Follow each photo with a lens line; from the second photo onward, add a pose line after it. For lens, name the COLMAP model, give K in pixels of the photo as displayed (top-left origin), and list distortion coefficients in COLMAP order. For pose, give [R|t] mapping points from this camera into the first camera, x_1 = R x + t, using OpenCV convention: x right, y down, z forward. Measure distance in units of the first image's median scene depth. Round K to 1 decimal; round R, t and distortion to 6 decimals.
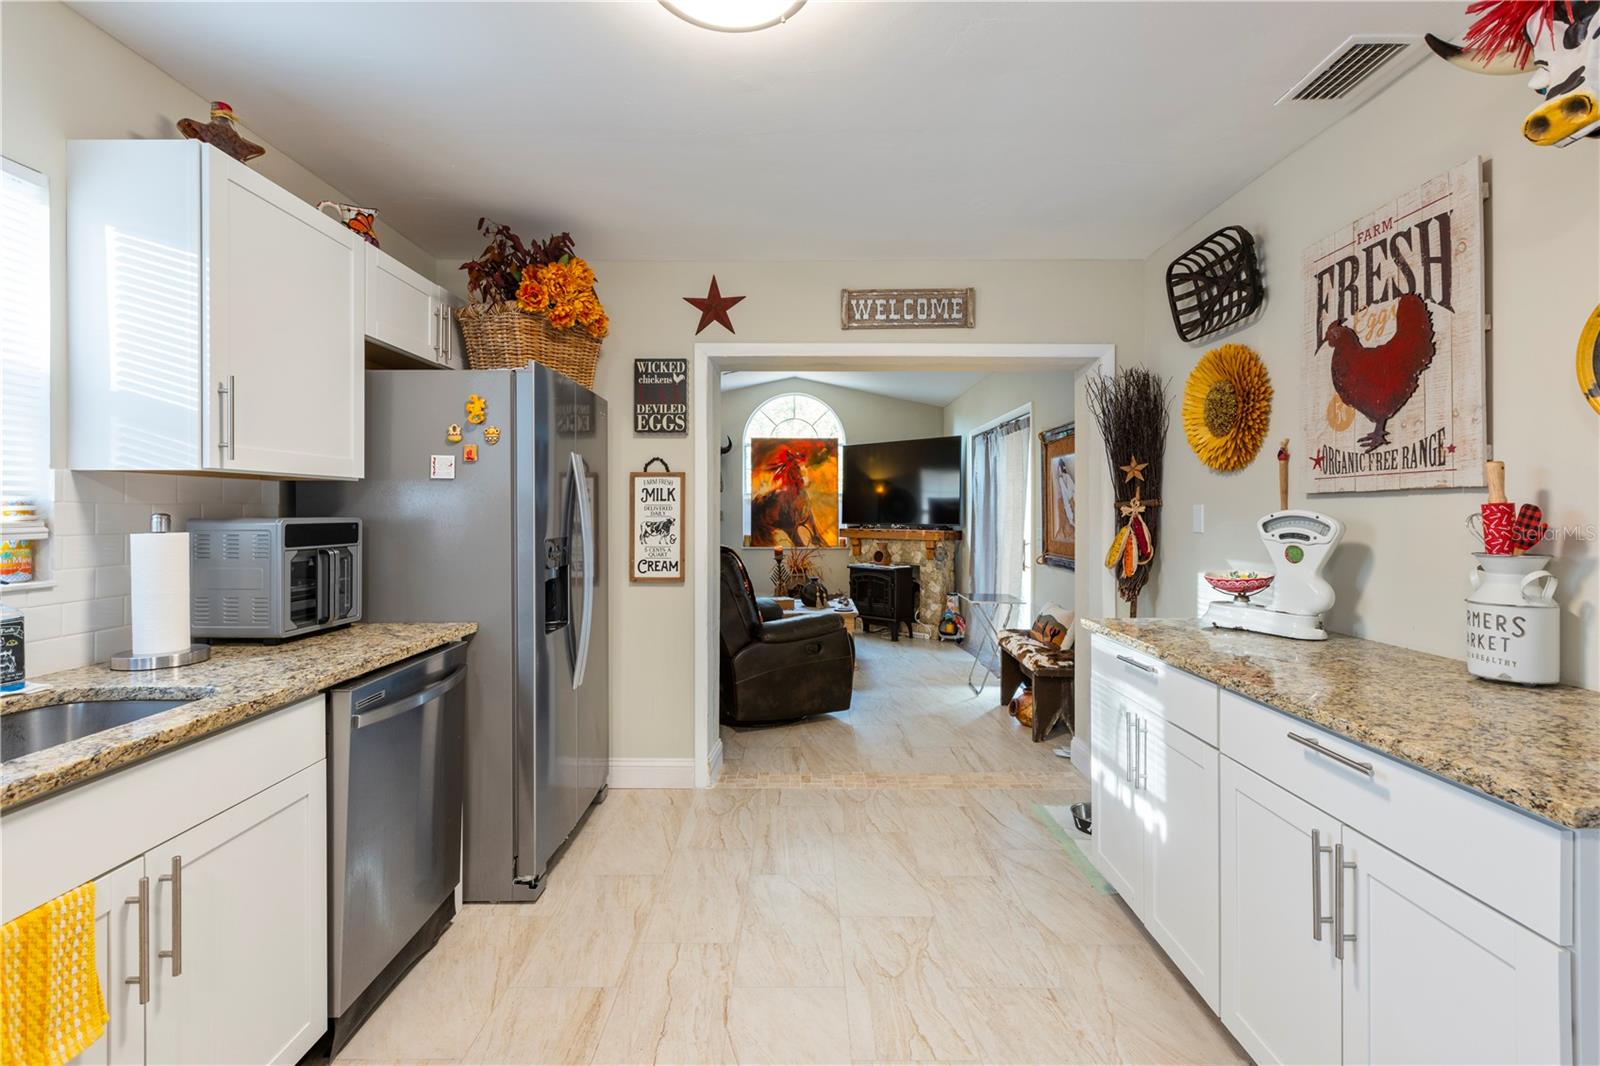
lens RADIAL K [[729.9, 0, 803.2], [0, 729.9, 508.7], [0, 0, 1]] dist [0.002838, -0.000575]
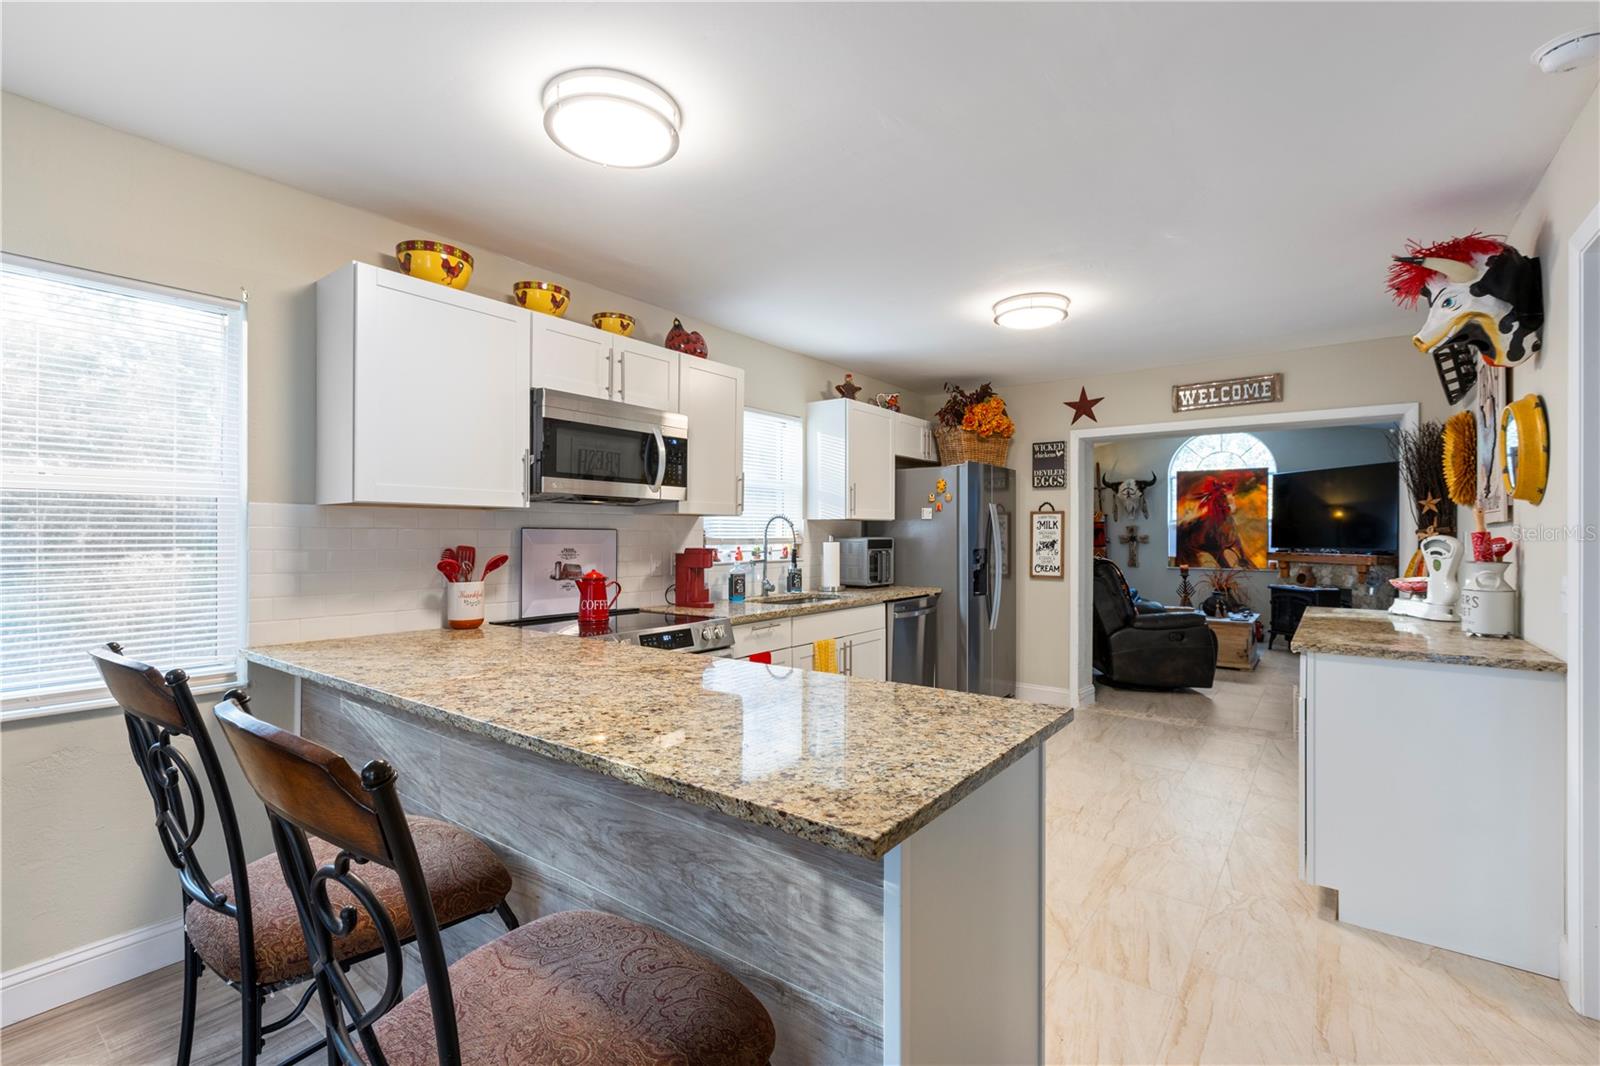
lens RADIAL K [[712.8, 0, 798.2], [0, 712.8, 525.3], [0, 0, 1]] dist [0.000119, -0.000171]
pose [[0.798765, -0.003955, -0.601630, 0.389266], [-0.002229, 0.999952, -0.009532, -0.002298], [0.601639, 0.008954, 0.798718, -0.753372]]
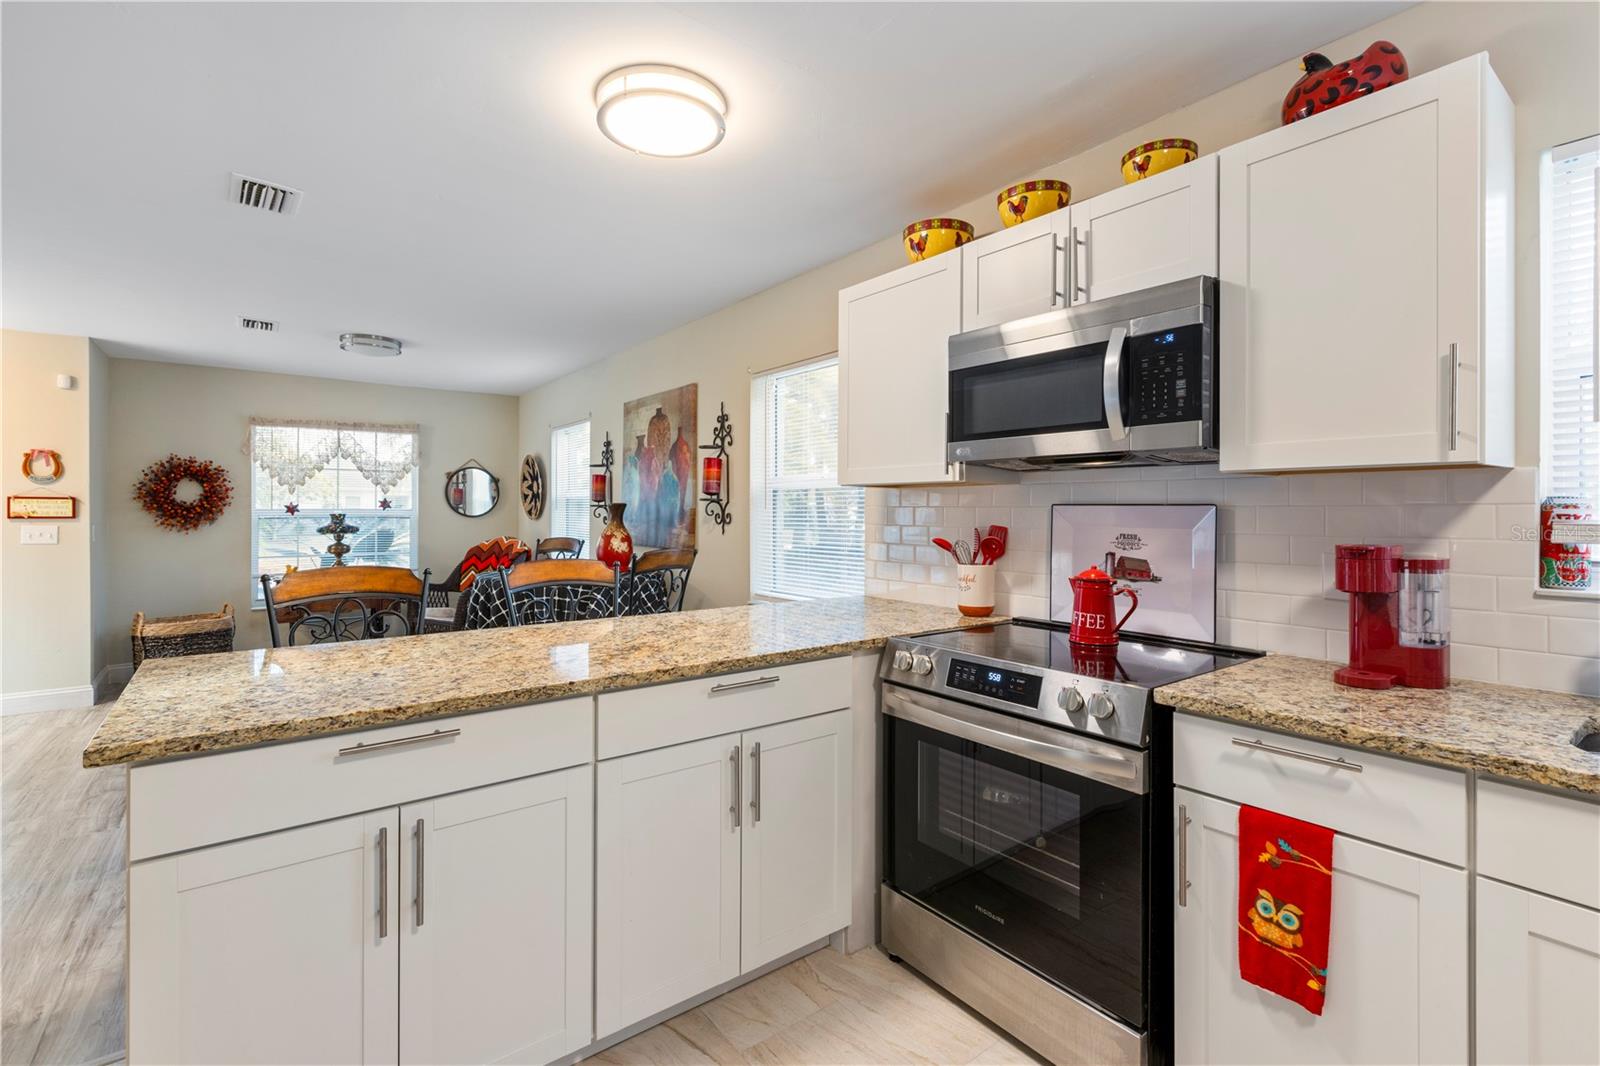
lens RADIAL K [[719.2, 0, 796.1], [0, 719.2, 511.6], [0, 0, 1]] dist [0.001177, 0.000362]
pose [[-0.797182, -0.000779, -0.603738, 0.156874], [0.000054, 0.999999, -0.001360, 0.001443], [0.603739, -0.001117, -0.797181, 0.364479]]
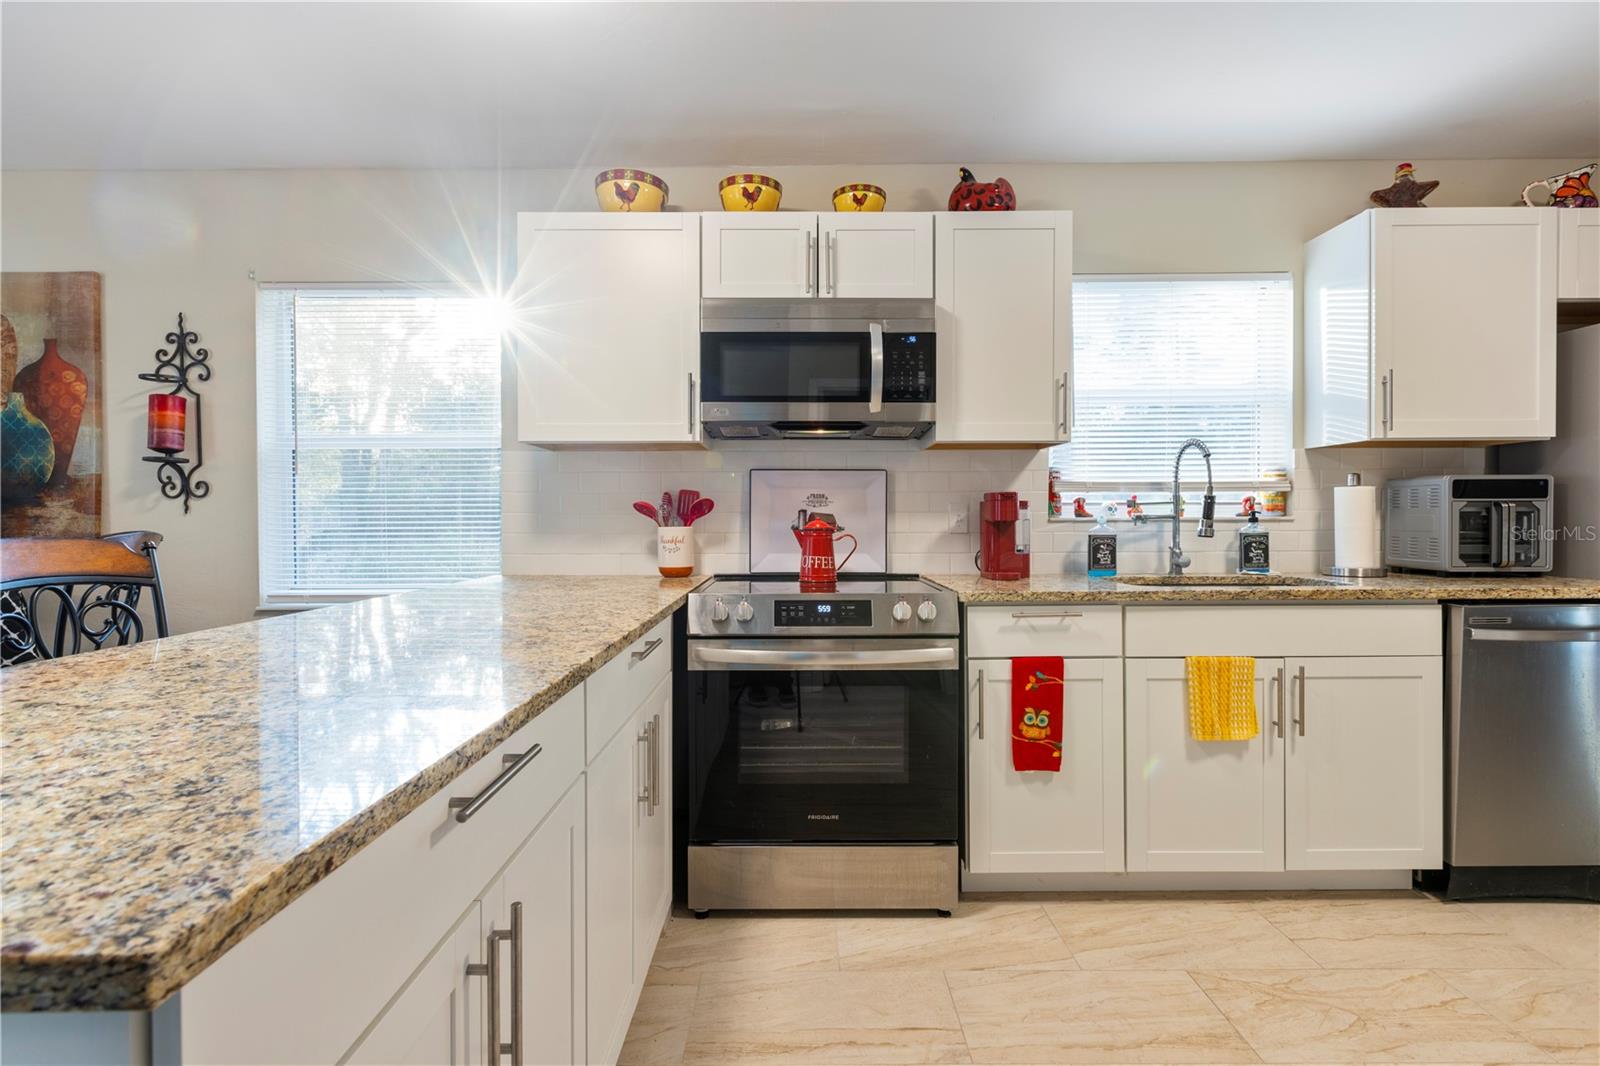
lens RADIAL K [[712.8, 0, 798.2], [0, 712.8, 525.3], [0, 0, 1]] dist [0.000119, -0.000171]
pose [[-0.001168, 0.012688, -0.999919, 0.353586], [0.005851, 0.999902, 0.012681, 0.055042], [0.999982, -0.005836, -0.001242, -0.071733]]
